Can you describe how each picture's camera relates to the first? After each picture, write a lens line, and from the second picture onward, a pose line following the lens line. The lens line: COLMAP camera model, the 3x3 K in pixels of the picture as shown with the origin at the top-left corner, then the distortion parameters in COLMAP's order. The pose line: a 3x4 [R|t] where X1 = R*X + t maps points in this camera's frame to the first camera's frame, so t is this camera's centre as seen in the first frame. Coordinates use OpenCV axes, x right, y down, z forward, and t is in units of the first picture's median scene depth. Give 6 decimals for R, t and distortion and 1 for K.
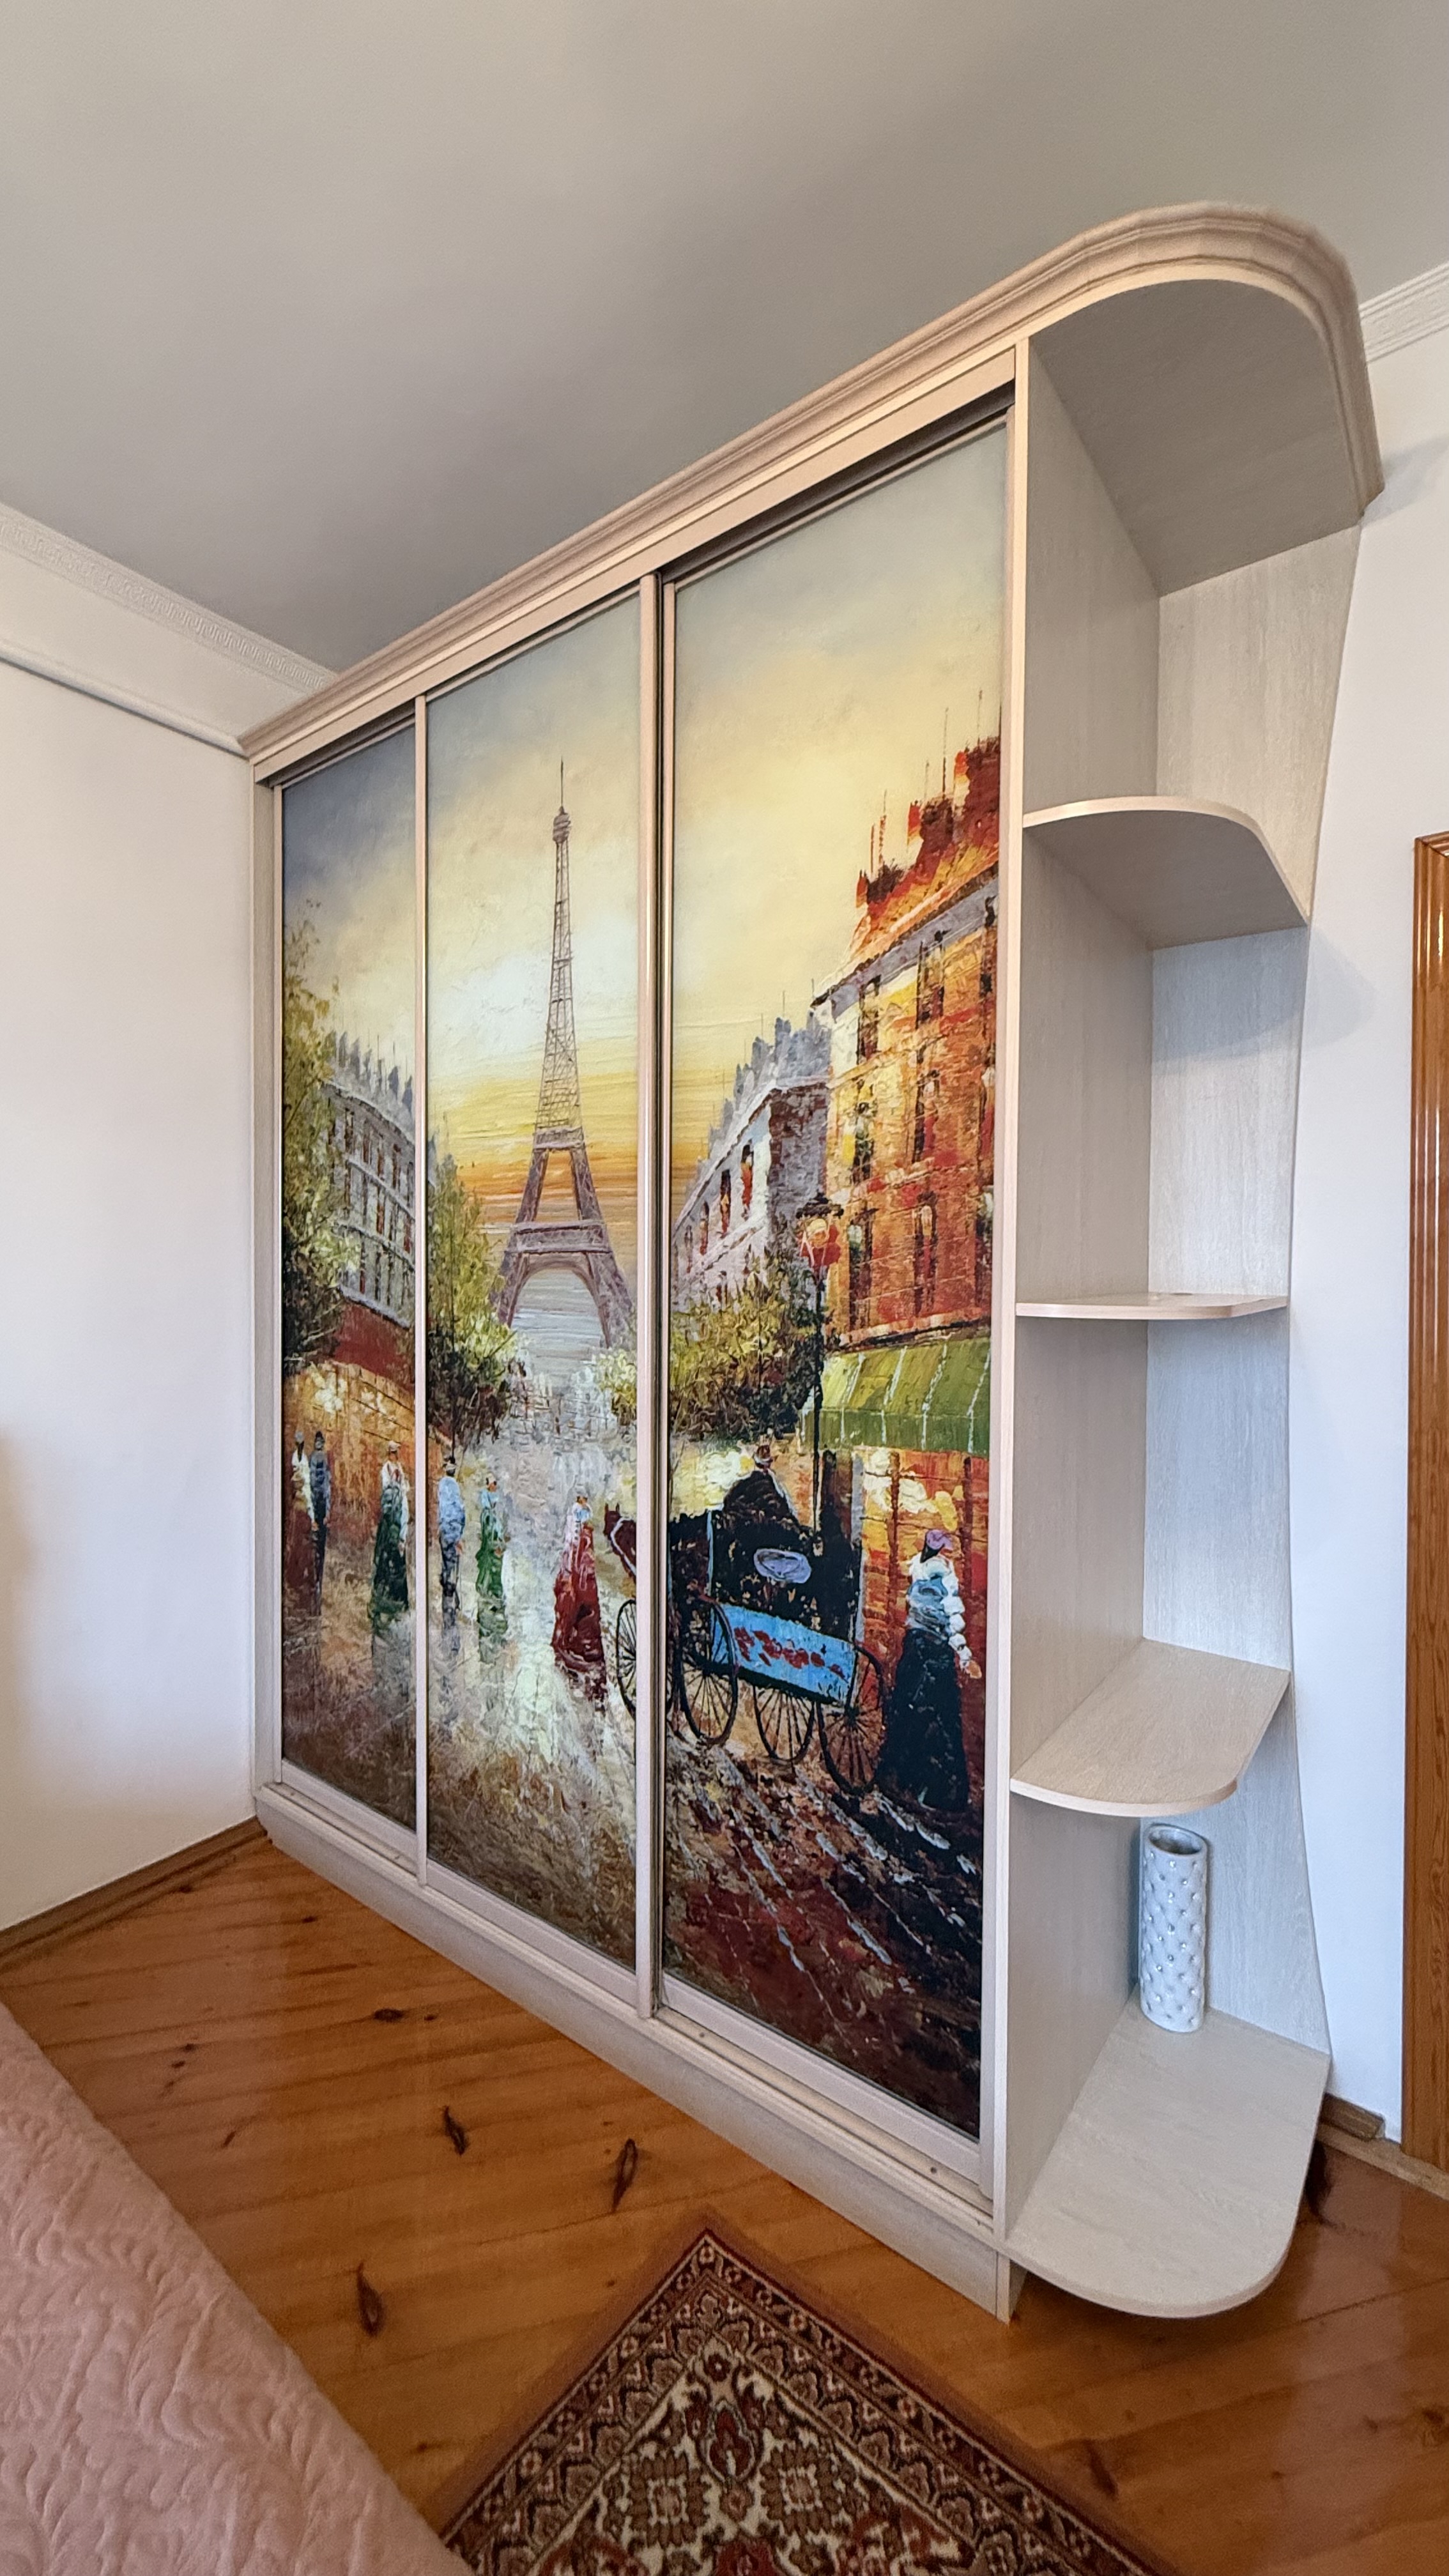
lens RADIAL K [[1026.9, 0, 720.3], [0, 1026.9, 1283.8], [0, 0, 1]] dist [0.000396, -0.000137]
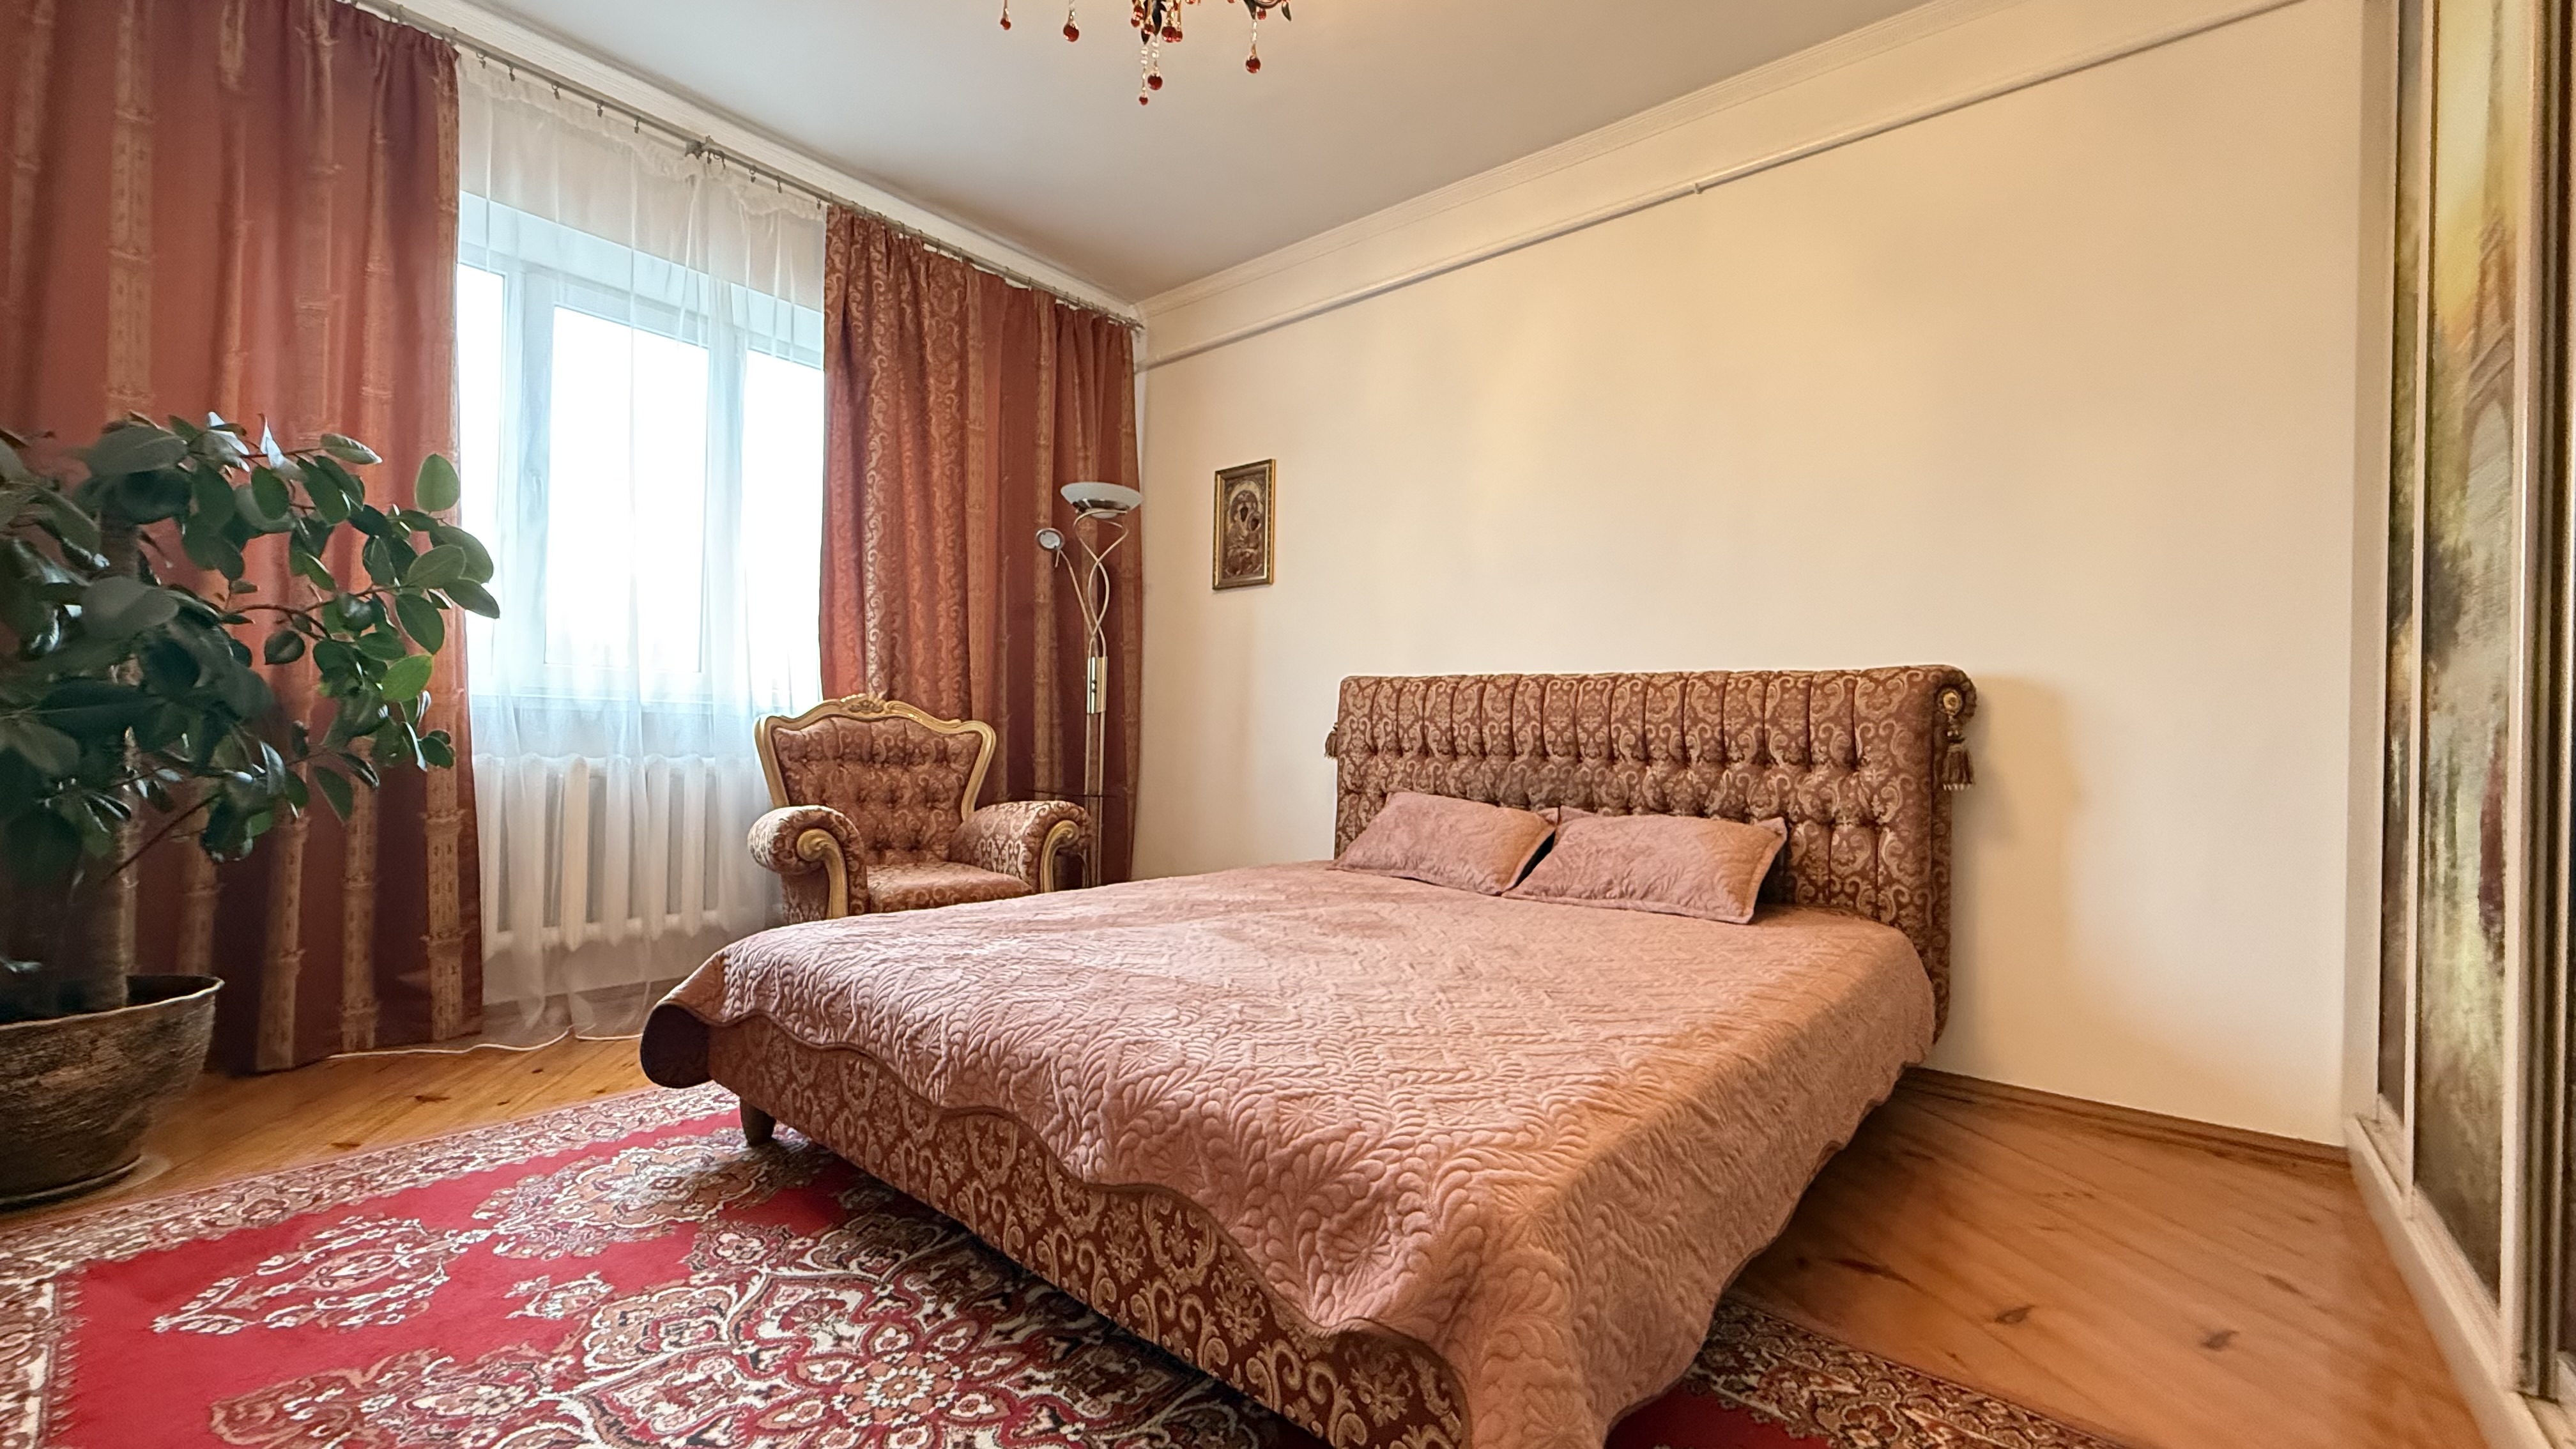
lens RADIAL K [[1026.9, 0, 1289.9], [0, 1026.9, 739.0], [0, 0, 1]] dist [0.000396, -0.000137]
pose [[-0.040420, -0.002990, -0.999178, 0.697802], [-0.039152, 0.999232, -0.001406, 0.294609], [0.998415, 0.039063, -0.040506, 0.154389]]
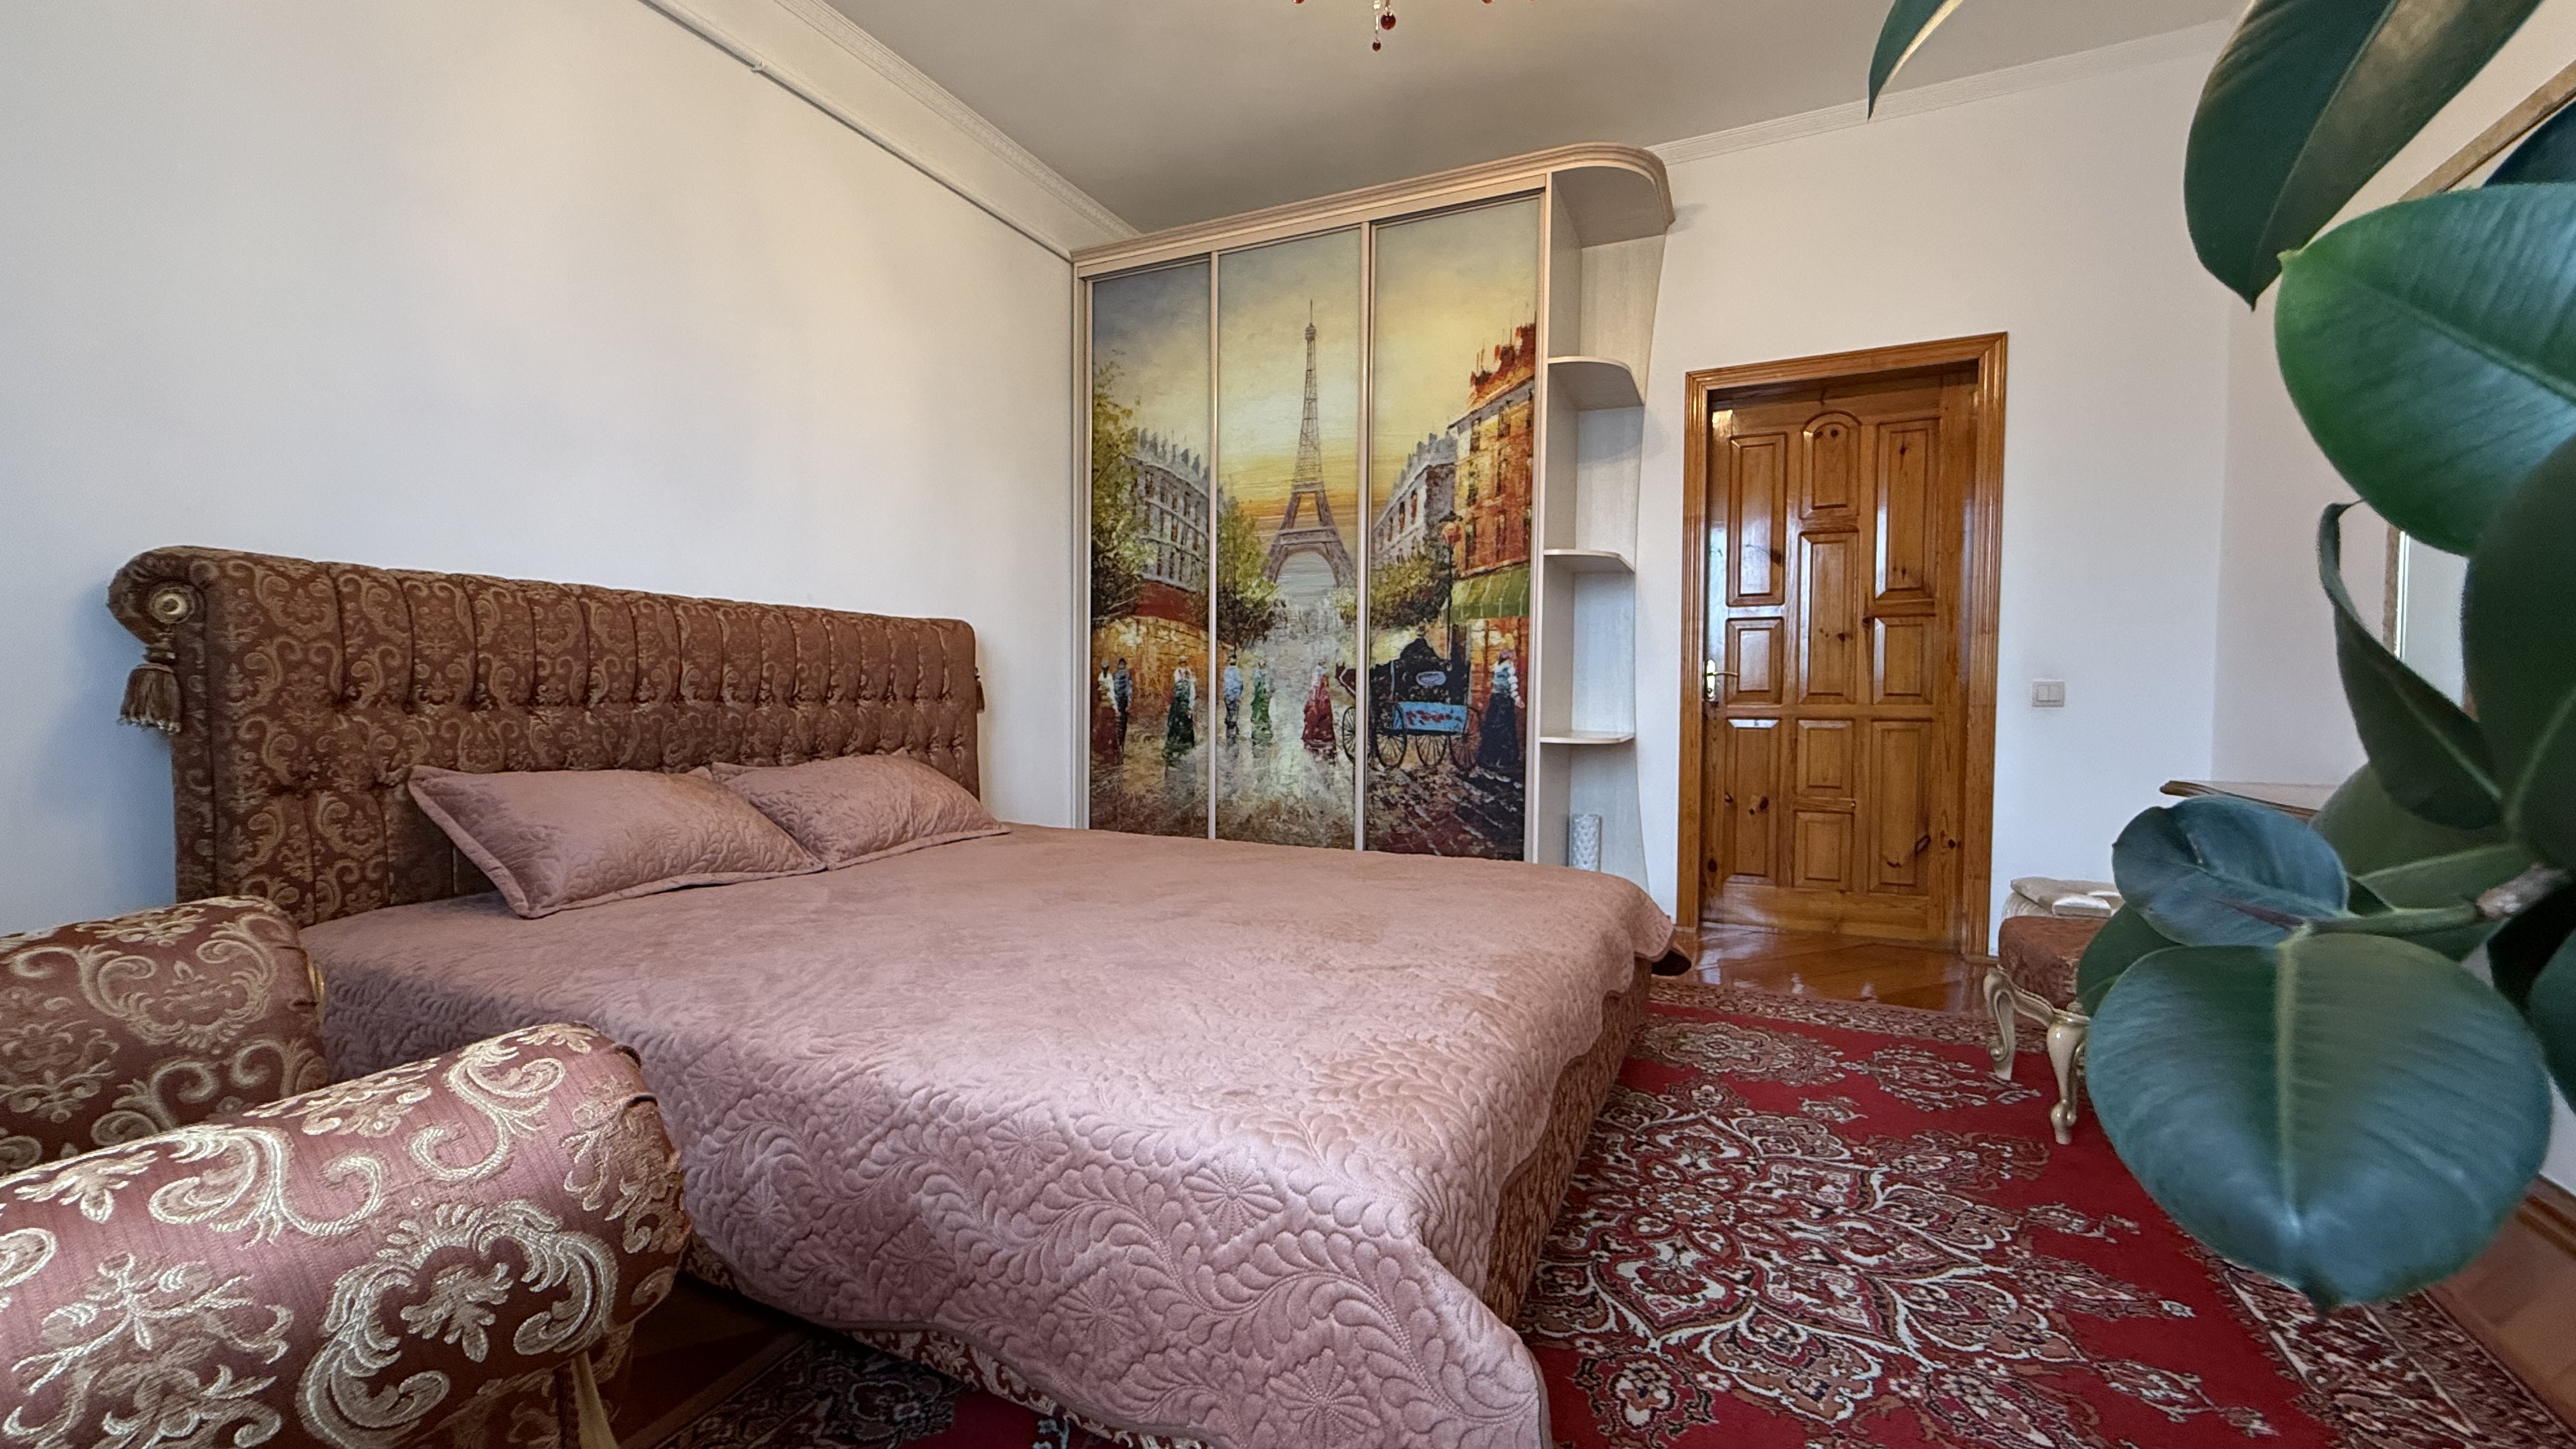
lens RADIAL K [[1026.9, 0, 1283.3], [0, 1026.9, 728.7], [0, 0, 1]] dist [0.000396, -0.000137]
pose [[0.977678, -0.005915, 0.210024, -0.682197], [0.001312, 0.999756, 0.022049, 0.312841], [-0.210103, -0.021281, 0.977448, -1.057334]]
